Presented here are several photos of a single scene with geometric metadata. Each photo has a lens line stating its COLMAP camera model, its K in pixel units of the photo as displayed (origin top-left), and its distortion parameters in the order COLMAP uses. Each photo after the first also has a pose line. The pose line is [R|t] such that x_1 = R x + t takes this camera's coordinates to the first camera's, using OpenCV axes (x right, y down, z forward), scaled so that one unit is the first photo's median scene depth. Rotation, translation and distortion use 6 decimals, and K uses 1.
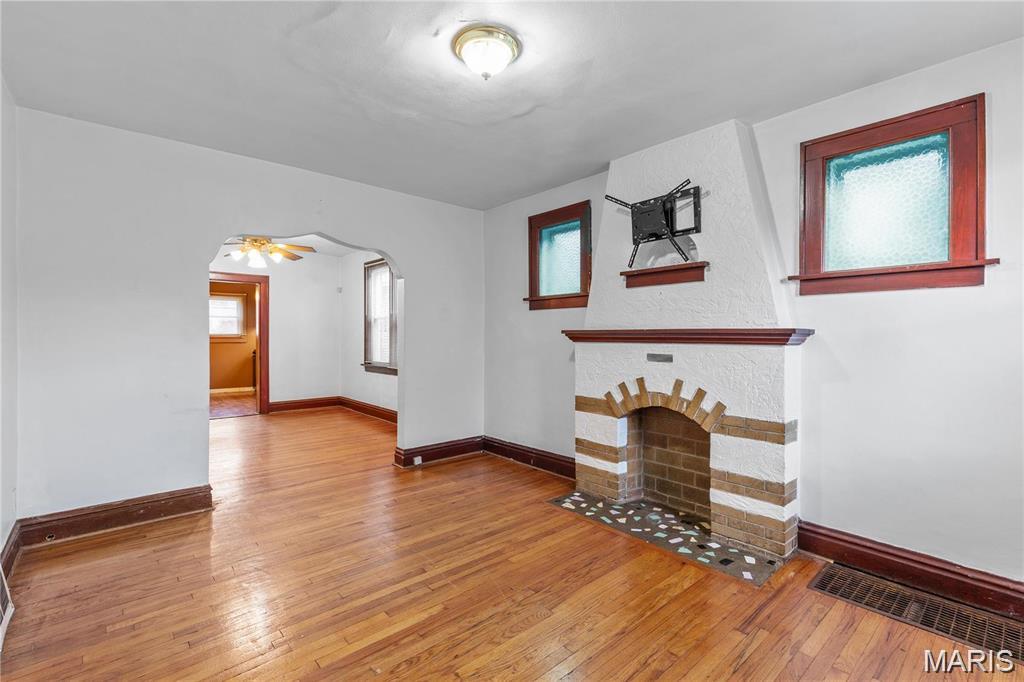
lens RADIAL K [[469.1, 0, 533.3], [0, 469.1, 337.1], [0, 0, 1]] dist [0.001761, -0.000548]
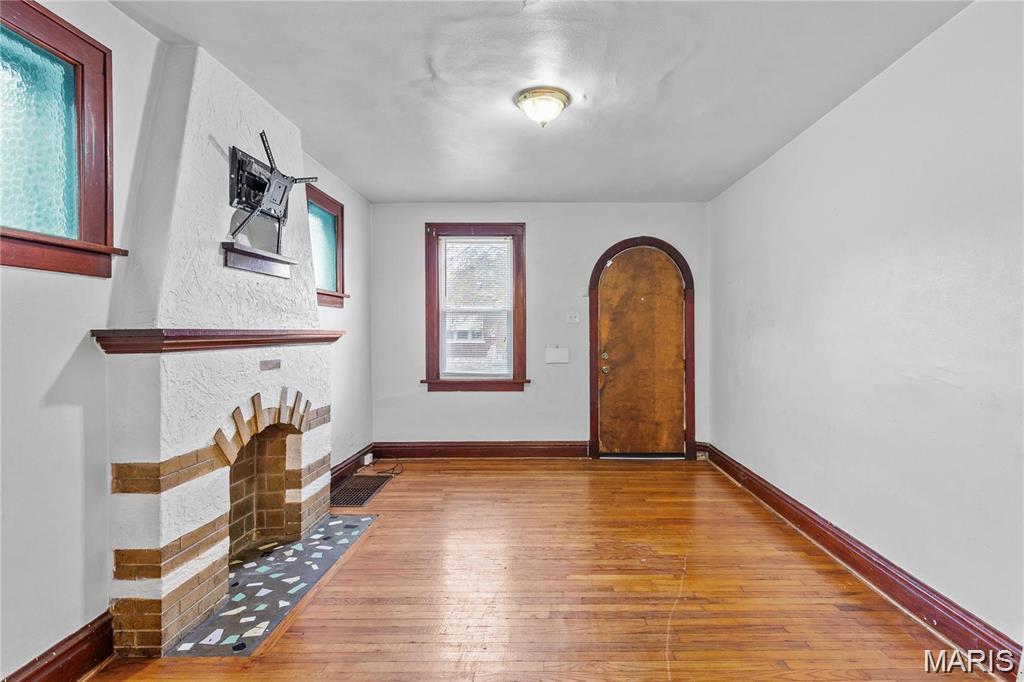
lens RADIAL K [[496.4, 0, 532.6], [0, 496.4, 332.0], [0, 0, 1]] dist [-0.002273, -0.000082]
pose [[-0.728636, 0.004162, 0.684889, -0.650233], [0.008025, 0.999965, 0.002461, -0.011095], [-0.684854, 0.007289, -0.728644, 1.317230]]
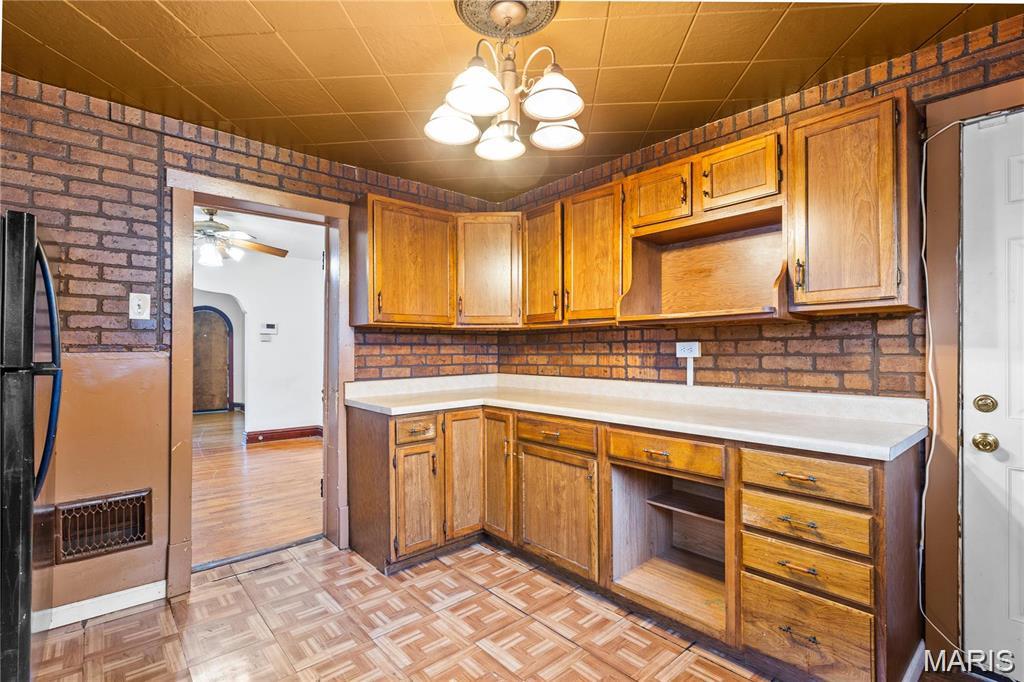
lens RADIAL K [[469.1, 0, 513.2], [0, 469.1, 347.8], [0, 0, 1]] dist [0.001761, -0.000548]
pose [[-0.999810, 0.003021, 0.019253, -1.904214], [0.002970, 0.999992, -0.002666, -0.013859], [-0.019261, -0.002609, -0.999811, 2.968292]]
